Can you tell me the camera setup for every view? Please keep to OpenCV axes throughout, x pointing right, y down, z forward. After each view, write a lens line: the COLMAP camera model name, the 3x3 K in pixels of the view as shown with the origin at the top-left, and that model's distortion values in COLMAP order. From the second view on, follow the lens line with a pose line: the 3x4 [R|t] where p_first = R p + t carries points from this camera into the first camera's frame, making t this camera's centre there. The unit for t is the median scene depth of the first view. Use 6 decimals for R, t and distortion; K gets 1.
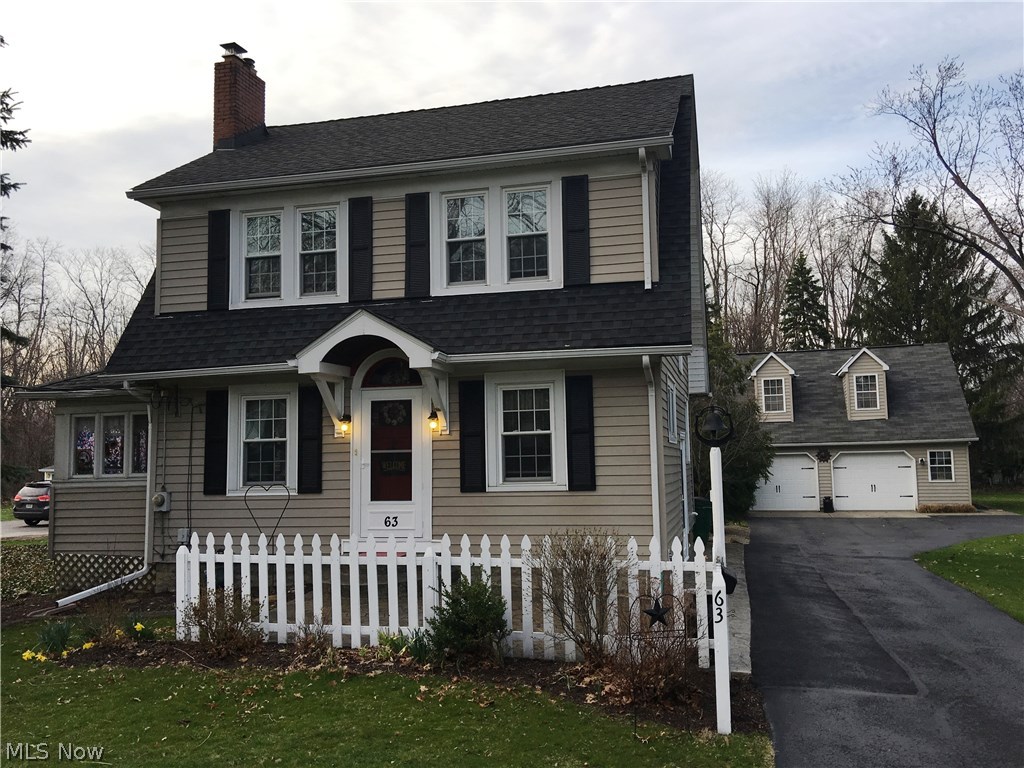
lens RADIAL K [[872.7, 0, 513.5], [0, 872.7, 383.9], [0, 0, 1]] dist [0.015057, -0.004787]
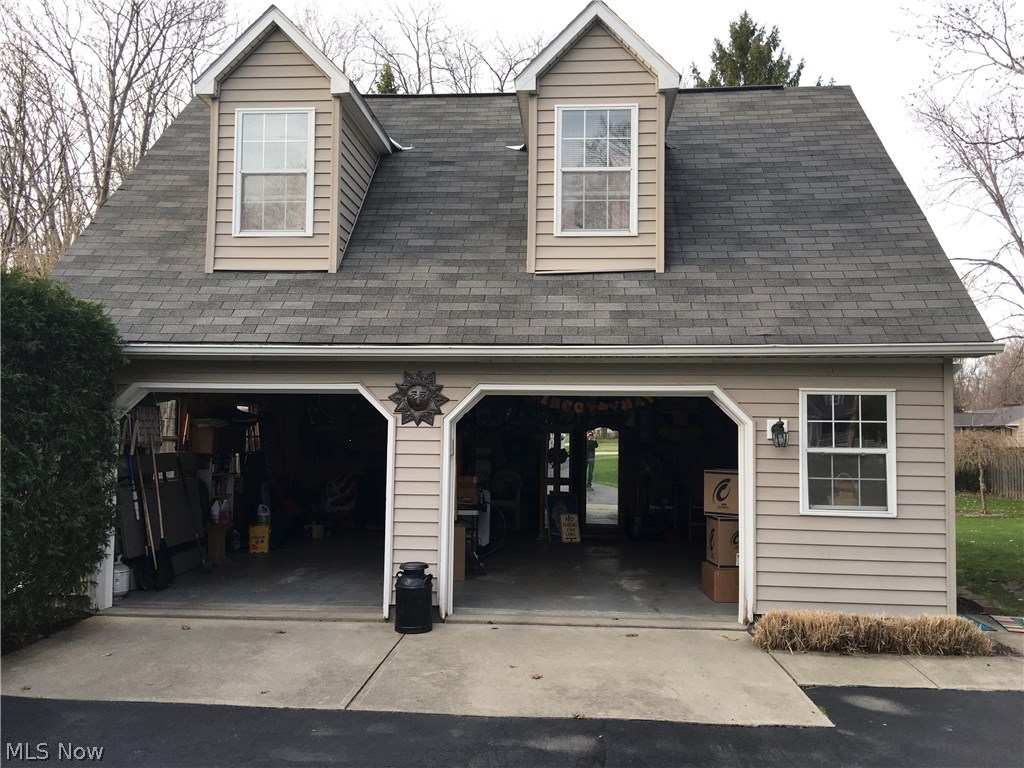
lens RADIAL K [[872.7, 0, 510.5], [0, 872.7, 383.3], [0, 0, 1]] dist [0.015057, -0.004787]
pose [[0.979780, 0.042000, 0.195619, 0.329480], [-0.048538, 0.998408, 0.028745, 0.068601], [-0.194100, -0.037658, 0.980259, 0.742305]]
